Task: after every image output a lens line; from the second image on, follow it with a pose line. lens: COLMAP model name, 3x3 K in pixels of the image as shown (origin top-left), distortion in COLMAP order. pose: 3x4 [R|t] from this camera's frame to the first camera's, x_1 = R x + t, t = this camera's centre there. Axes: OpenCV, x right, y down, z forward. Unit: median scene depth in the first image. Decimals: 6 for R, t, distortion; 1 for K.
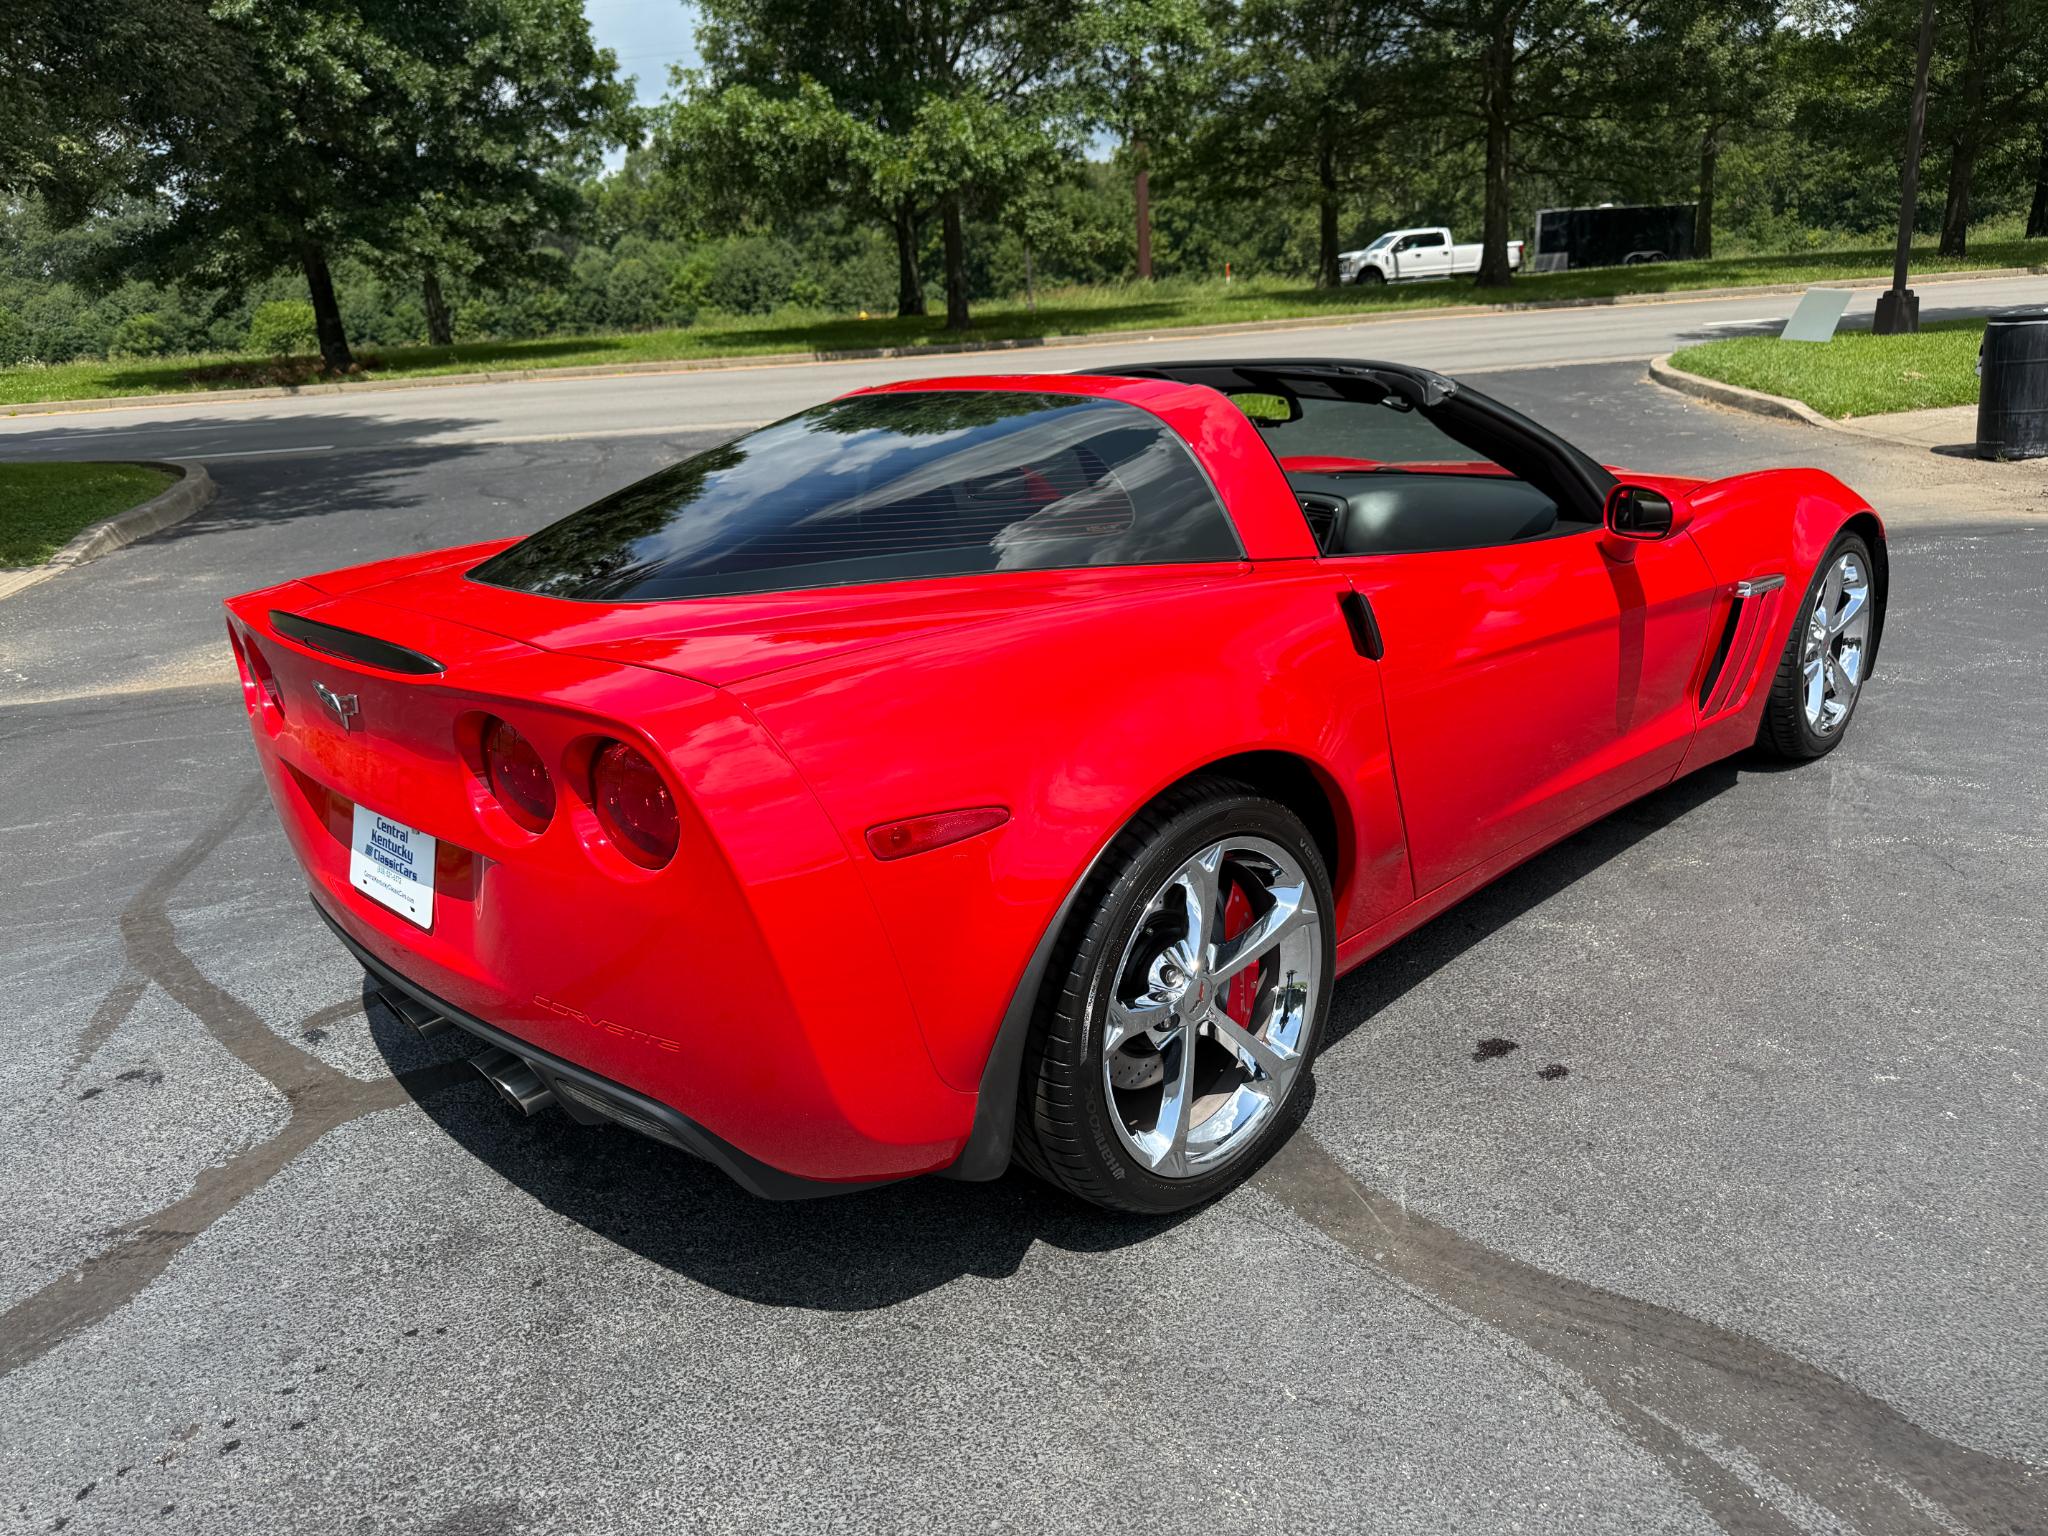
lens RADIAL K [[1451.1, 0, 1024.9], [0, 1451.1, 768.0], [0, 0, 1]] dist [0.017359, -0.025413]
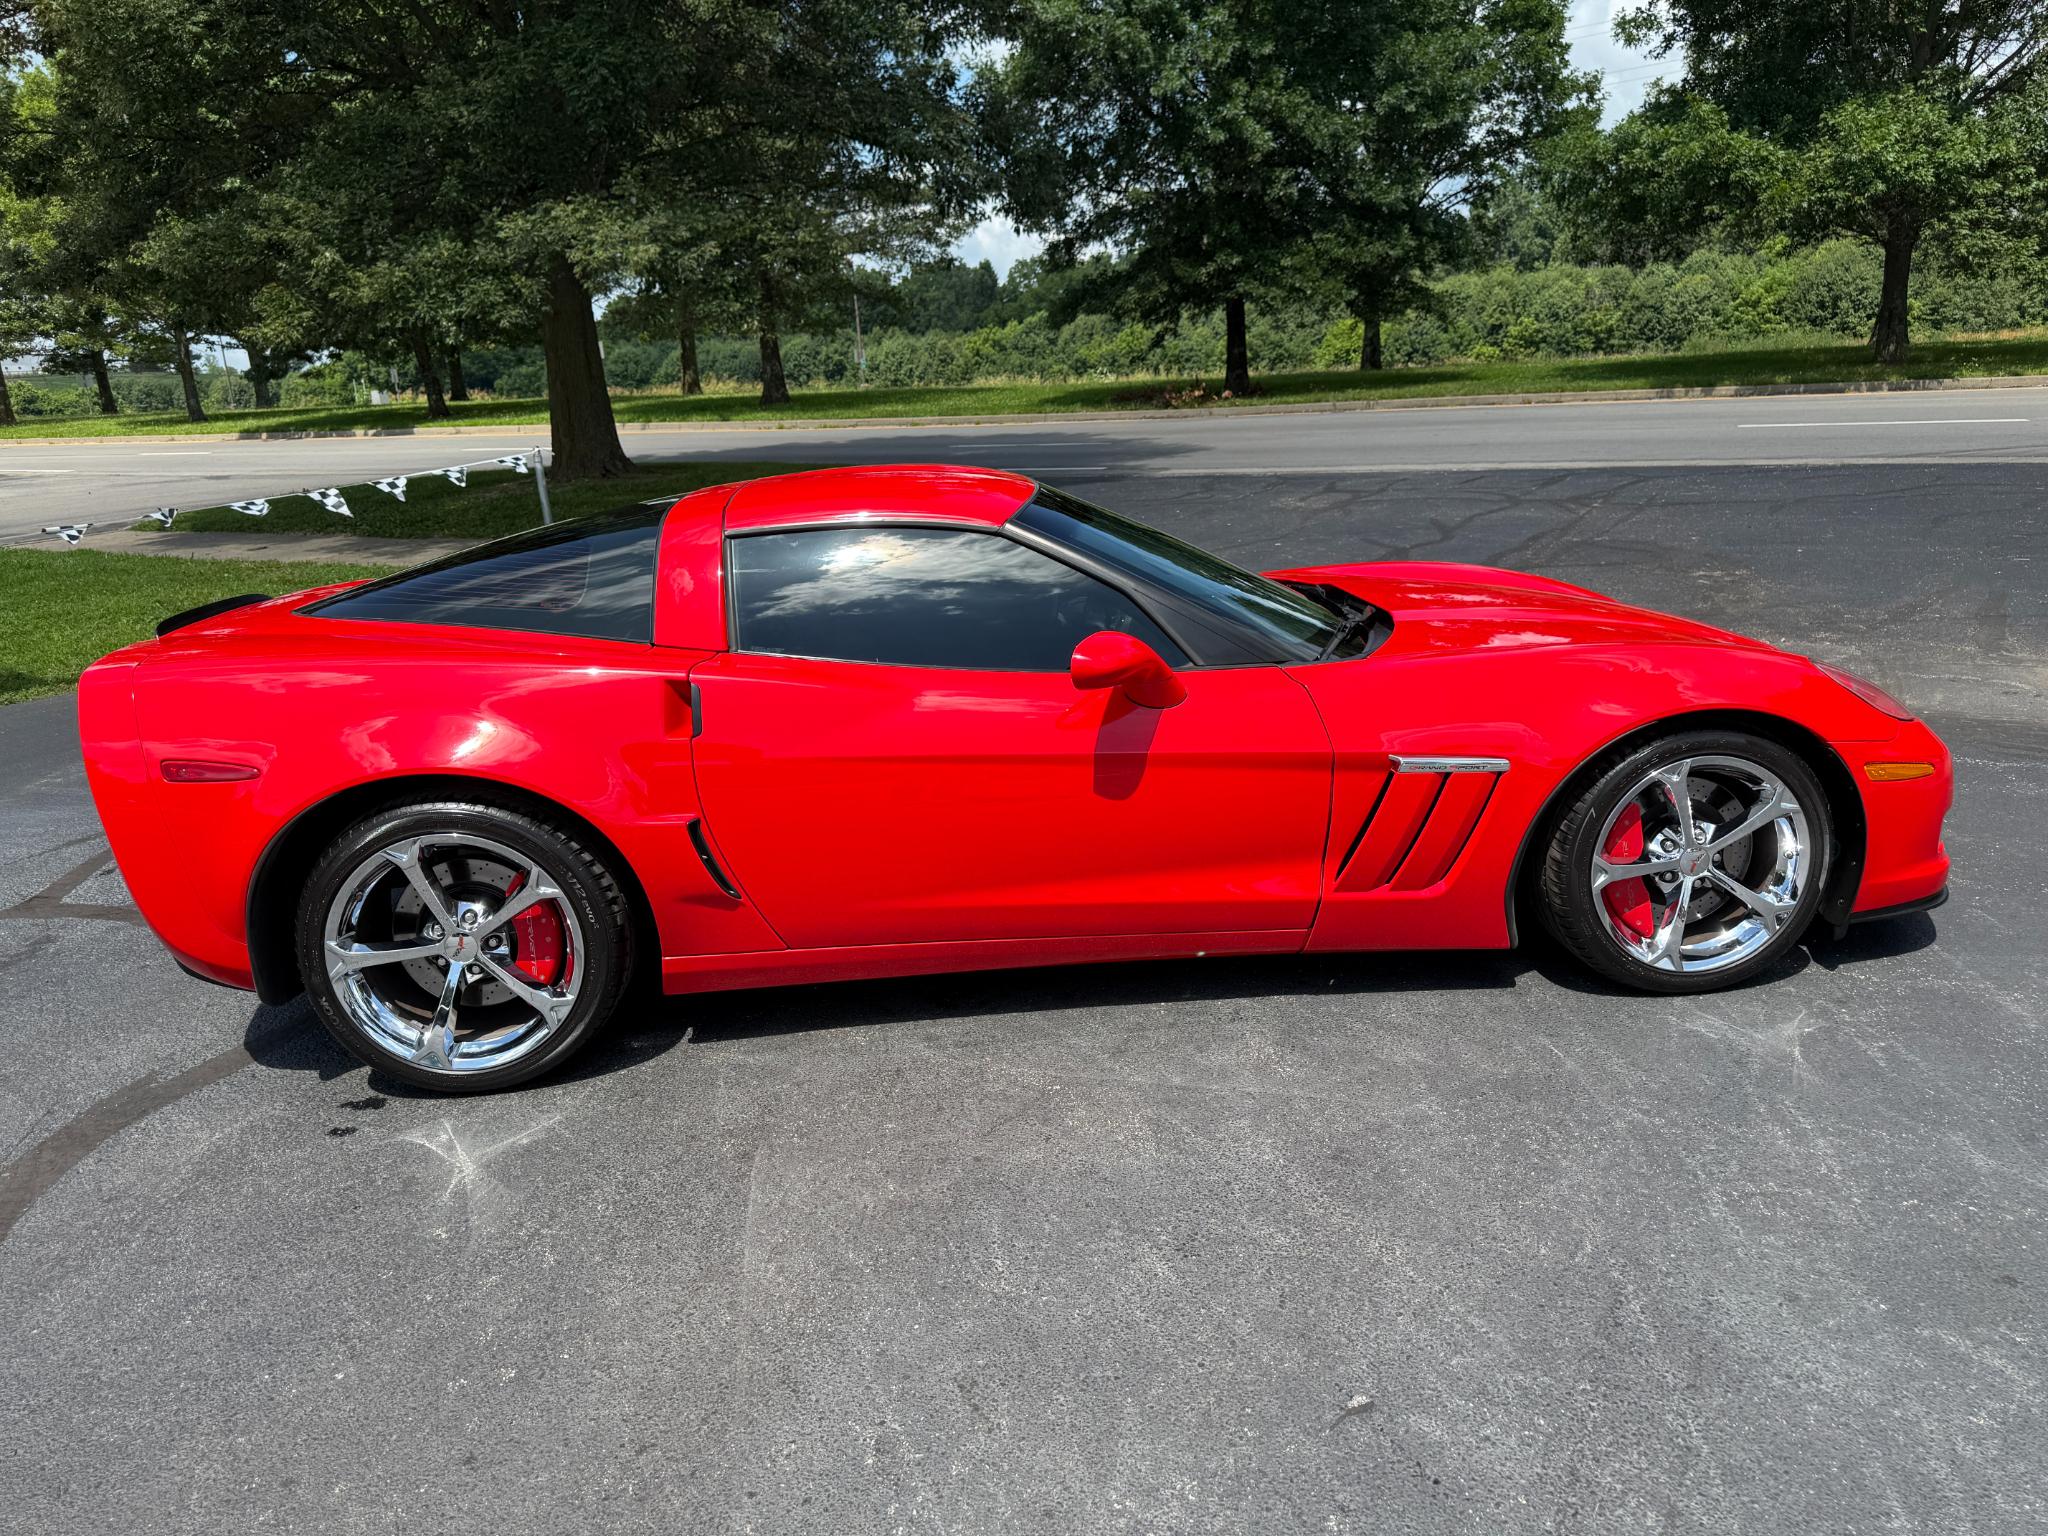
lens RADIAL K [[1455.6, 0, 1033.8], [0, 1455.6, 717.9], [0, 0, 1]] dist [0.022224, -0.034380]
pose [[0.776023, 0.166150, -0.608426, 0.113548], [-0.191309, 0.981238, 0.023952, -0.023550], [0.600990, 0.097810, 0.793249, 0.041922]]
